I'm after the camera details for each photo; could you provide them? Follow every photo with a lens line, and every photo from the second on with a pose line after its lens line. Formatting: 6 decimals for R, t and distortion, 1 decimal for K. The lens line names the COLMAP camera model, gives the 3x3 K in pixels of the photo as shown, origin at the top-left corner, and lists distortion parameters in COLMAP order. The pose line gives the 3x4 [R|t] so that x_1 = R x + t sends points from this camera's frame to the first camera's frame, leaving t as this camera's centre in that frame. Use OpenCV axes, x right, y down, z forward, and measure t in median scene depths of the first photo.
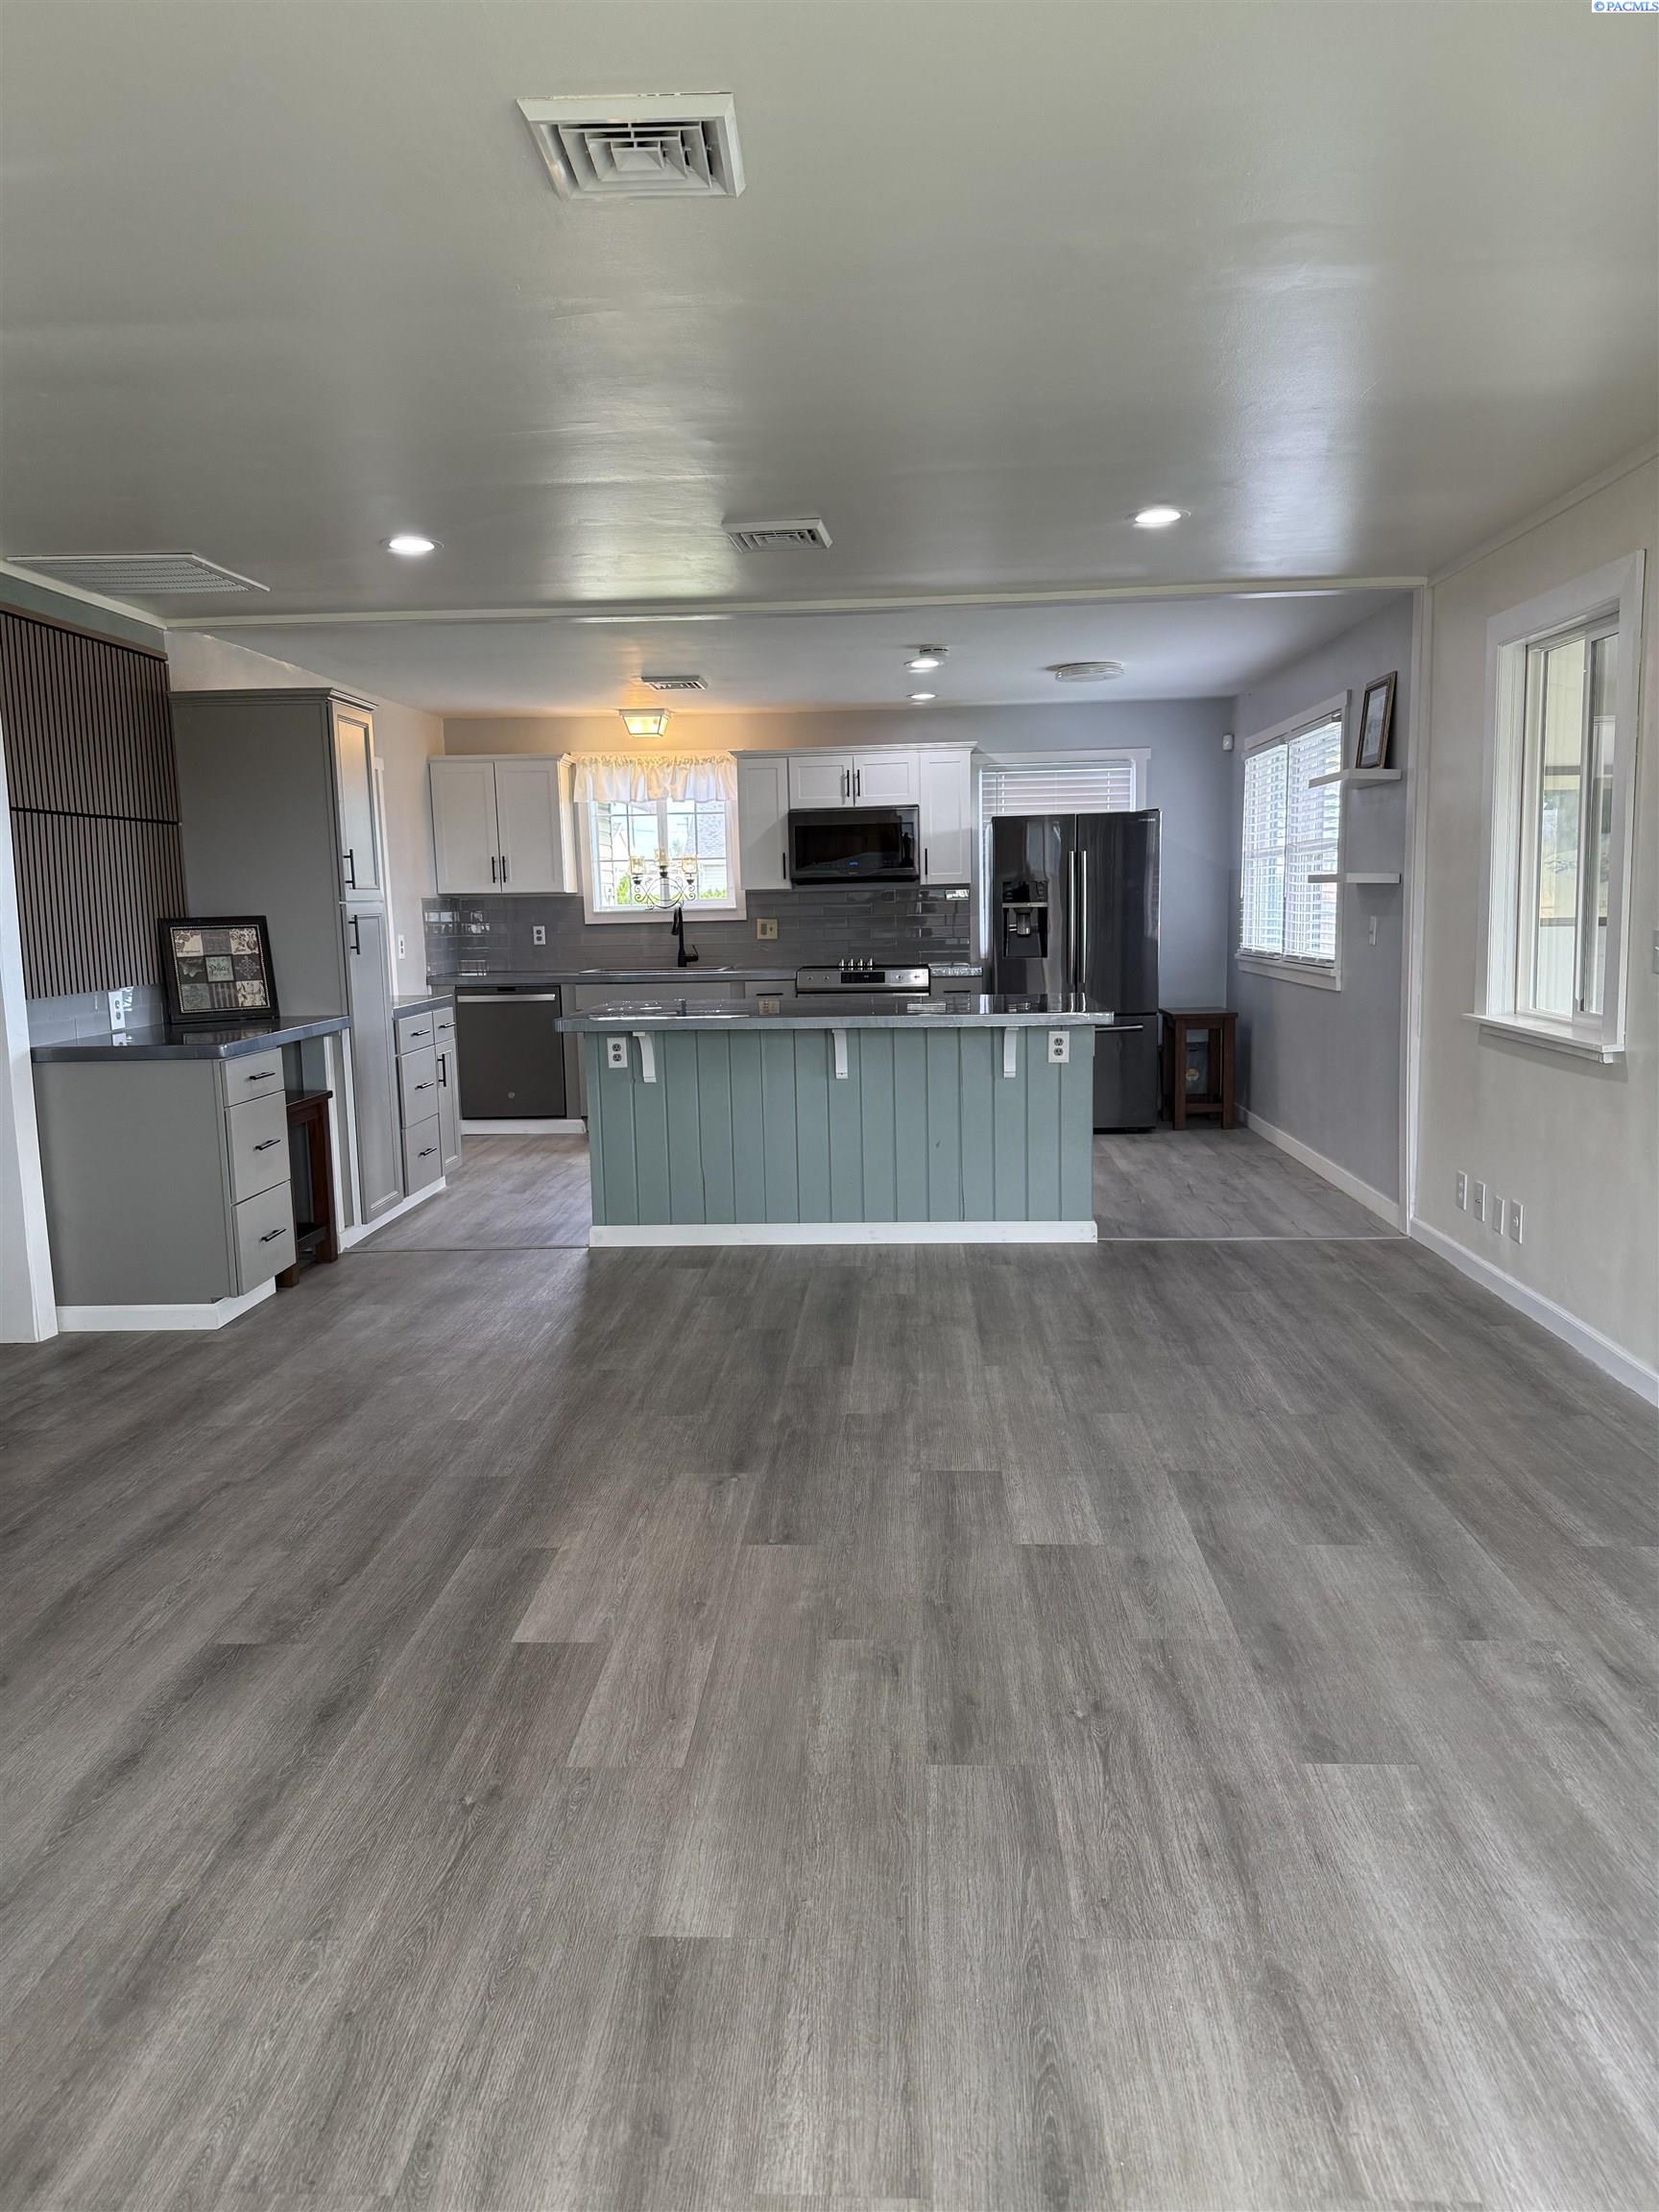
lens RADIAL K [[1544.7, 0, 829.5], [0, 1544.7, 1106.0], [0, 0, 1]] dist [0.144873, -0.239092]
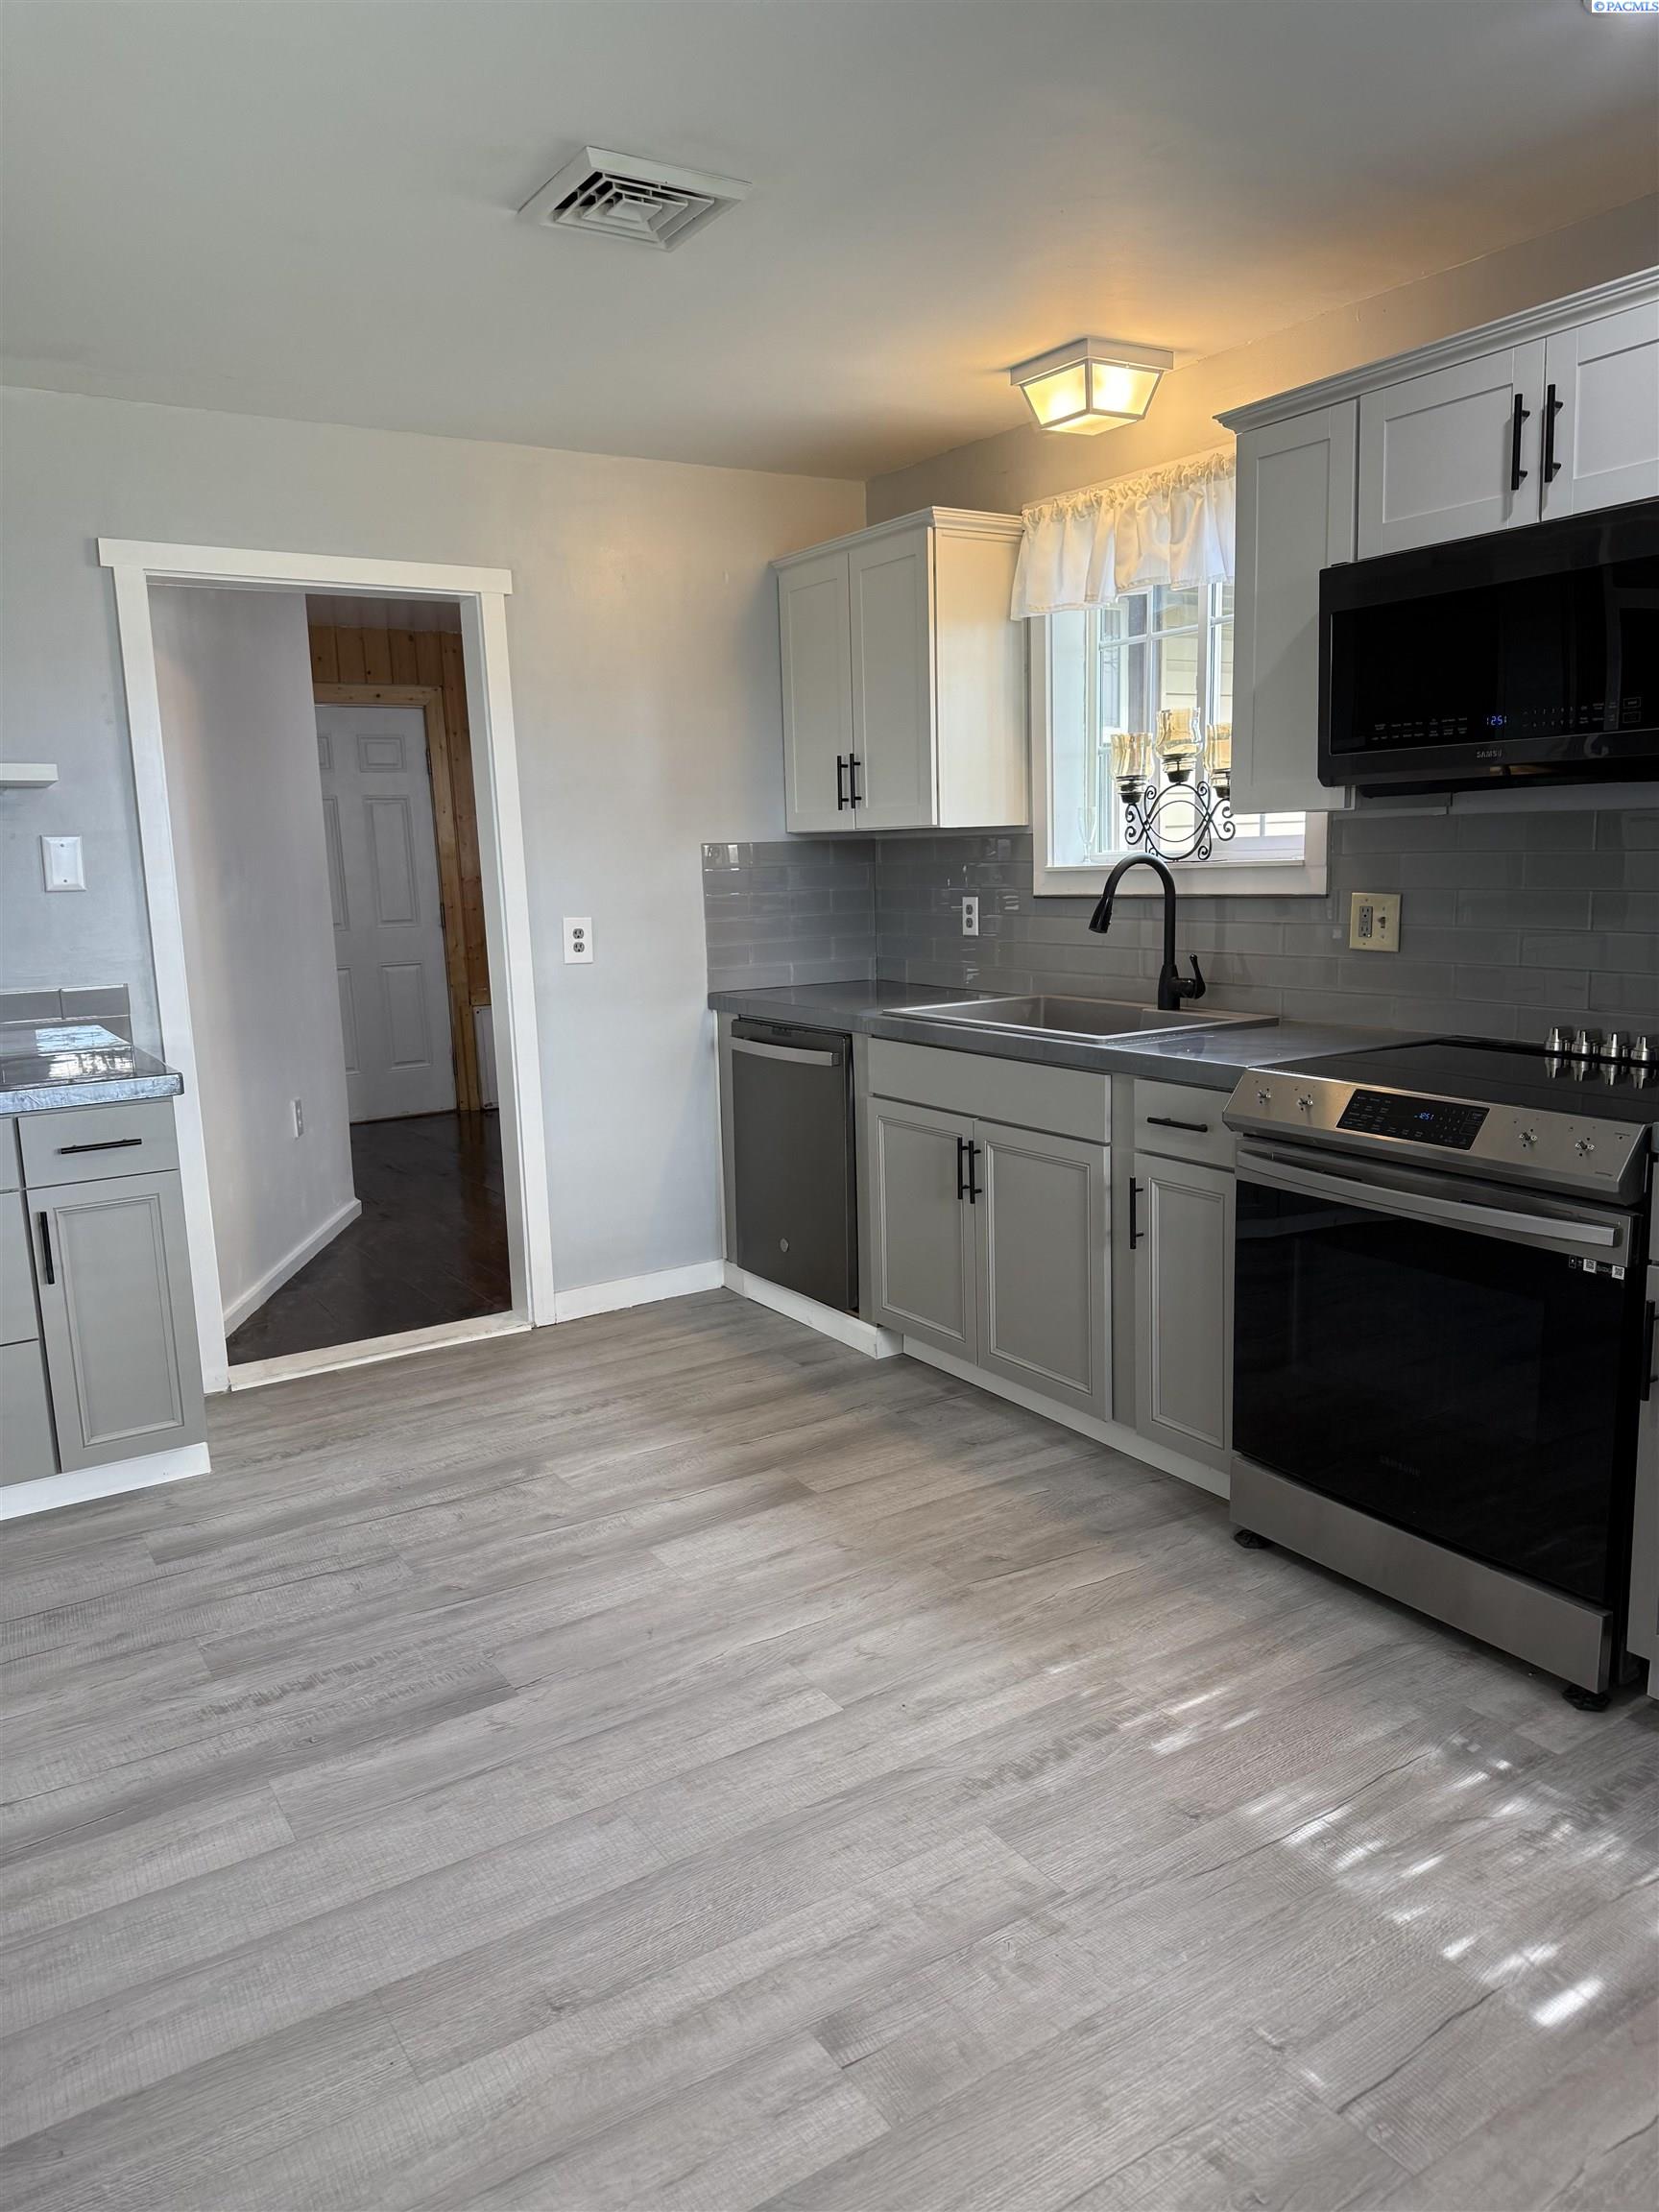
lens RADIAL K [[1544.7, 0, 829.5], [0, 1544.7, 1106.0], [0, 0, 1]] dist [0.144873, -0.239092]
pose [[0.576174, 0.139990, -0.805249, 0.190677], [-0.087537, 0.990125, 0.109496, -0.104823], [0.812626, 0.007400, 0.582739, 0.716601]]
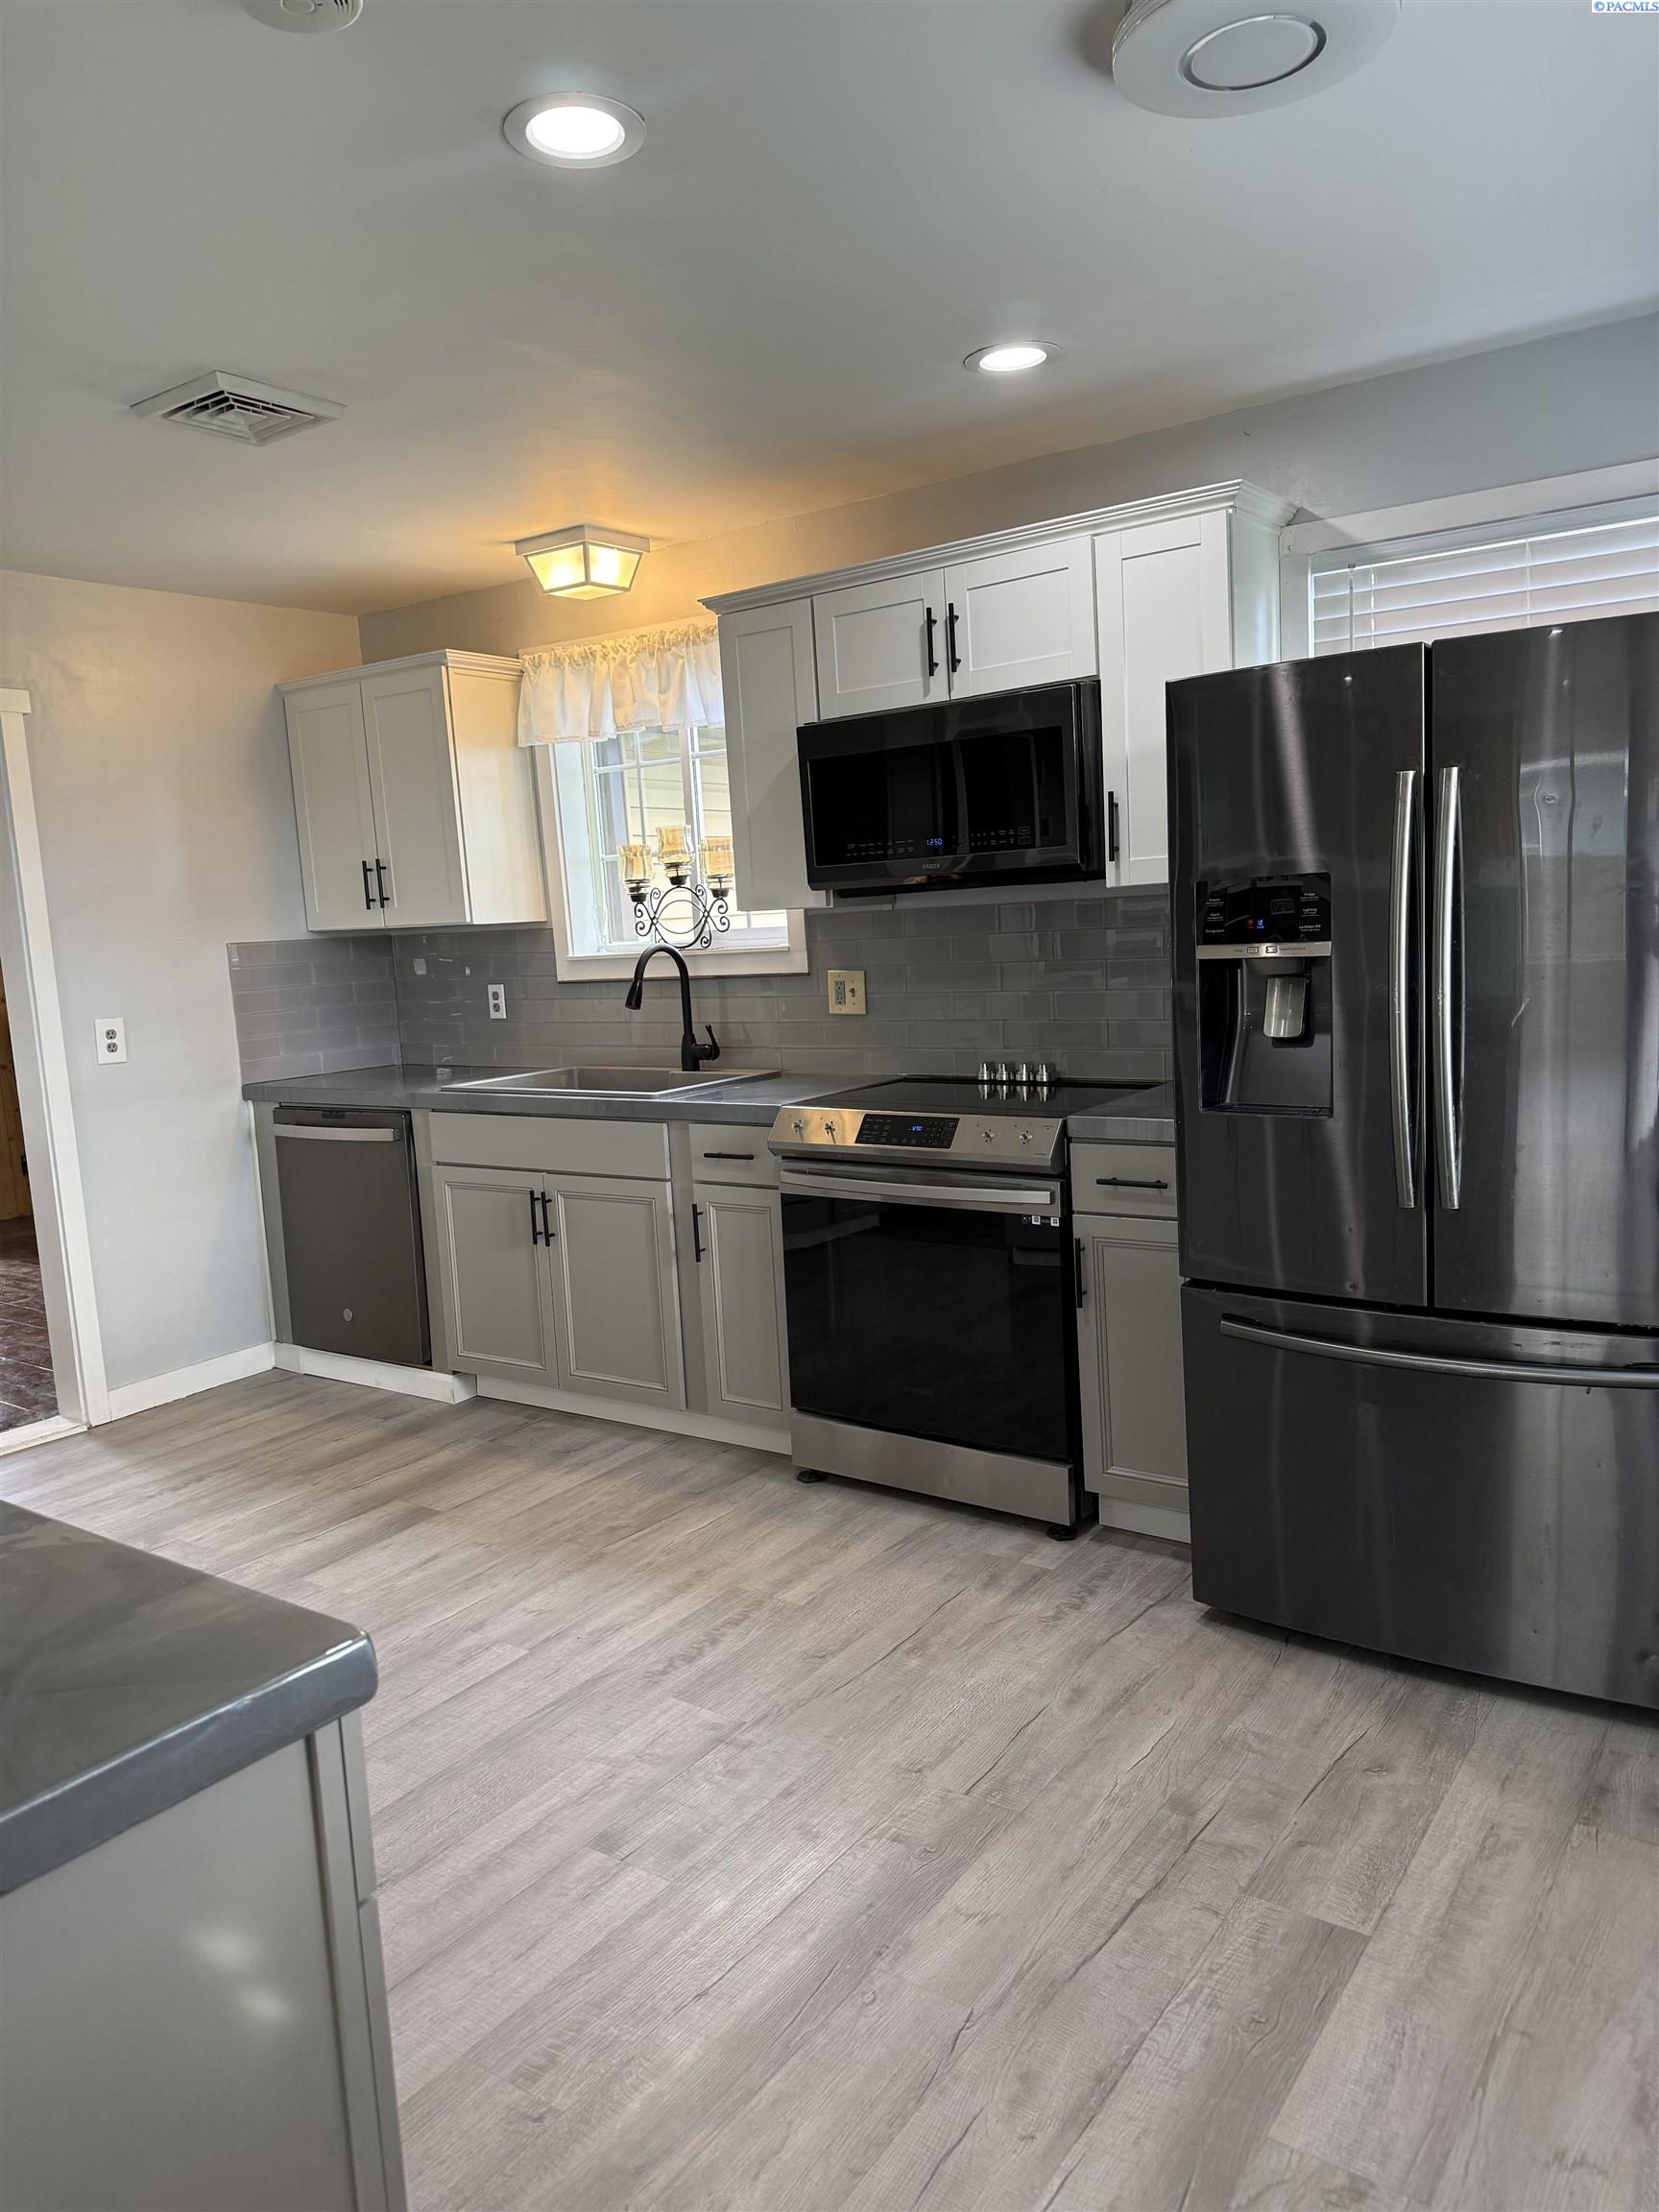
lens RADIAL K [[1545.1, 0, 820.9], [0, 1545.1, 1119.0], [0, 0, 1]] dist [0.199944, -0.356155]
pose [[0.836509, 0.047761, -0.545868, 0.214230], [-0.031744, 0.998745, 0.038741, -0.097894], [0.547033, -0.015079, 0.836975, 0.635175]]
